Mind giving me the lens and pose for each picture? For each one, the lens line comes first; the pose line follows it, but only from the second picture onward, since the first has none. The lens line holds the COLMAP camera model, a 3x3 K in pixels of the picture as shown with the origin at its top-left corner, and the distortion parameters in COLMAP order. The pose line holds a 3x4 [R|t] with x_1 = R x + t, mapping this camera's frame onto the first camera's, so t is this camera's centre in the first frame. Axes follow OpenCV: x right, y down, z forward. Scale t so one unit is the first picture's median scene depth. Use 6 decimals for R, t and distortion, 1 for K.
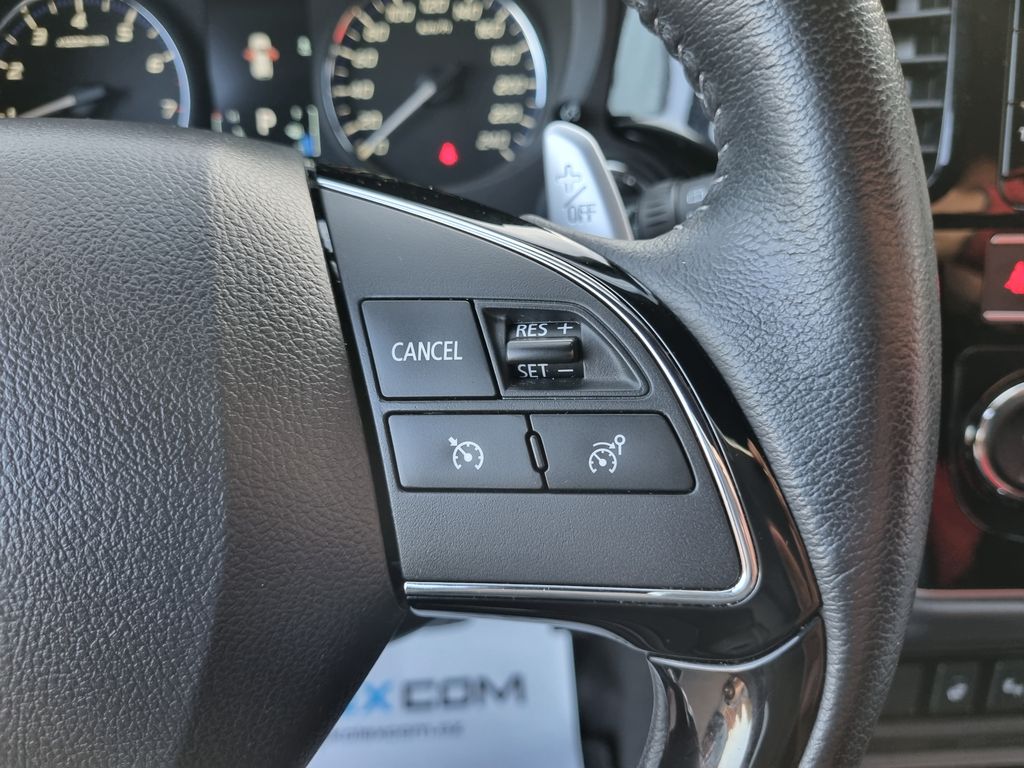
lens RADIAL K [[817.4, 0, 514.7], [0, 817.4, 371.6], [0, 0, 1]] dist [-0.028334, -0.001542]
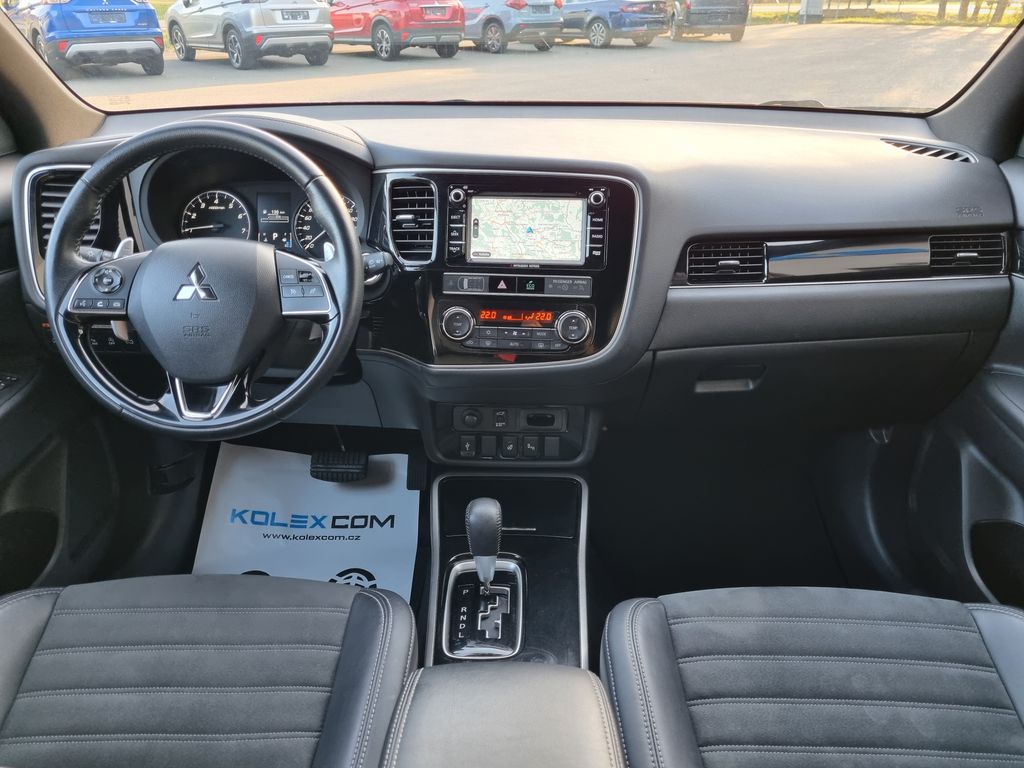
lens RADIAL K [[776.4, 0, 517.9], [0, 776.4, 389.1], [0, 0, 1]] dist [0.024497, -0.004454]
pose [[0.998941, 0.043160, -0.015946, 0.696243], [-0.044485, 0.994472, -0.095110, 0.516024], [0.011753, 0.095719, 0.995339, -1.900303]]
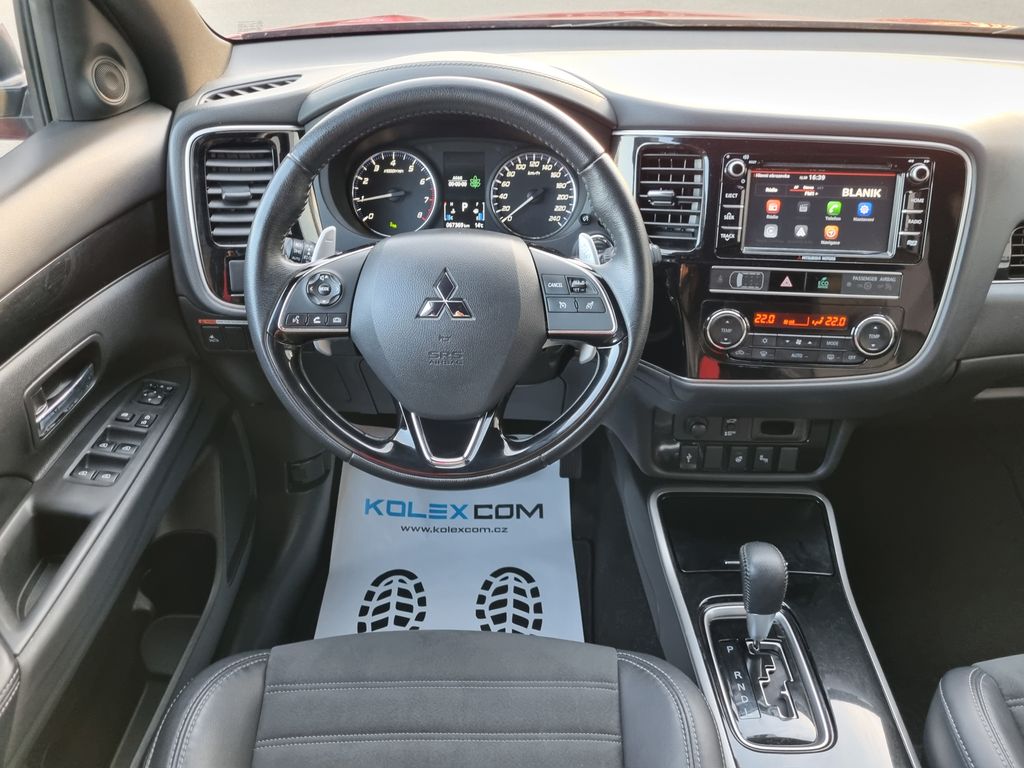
lens RADIAL K [[776.4, 0, 517.9], [0, 776.4, 389.1], [0, 0, 1]] dist [0.024497, -0.004454]
pose [[0.998943, 0.045940, -0.001377, -0.114501], [-0.045894, 0.998663, 0.023795, 0.194788], [0.002468, -0.023707, 0.999716, -1.443540]]
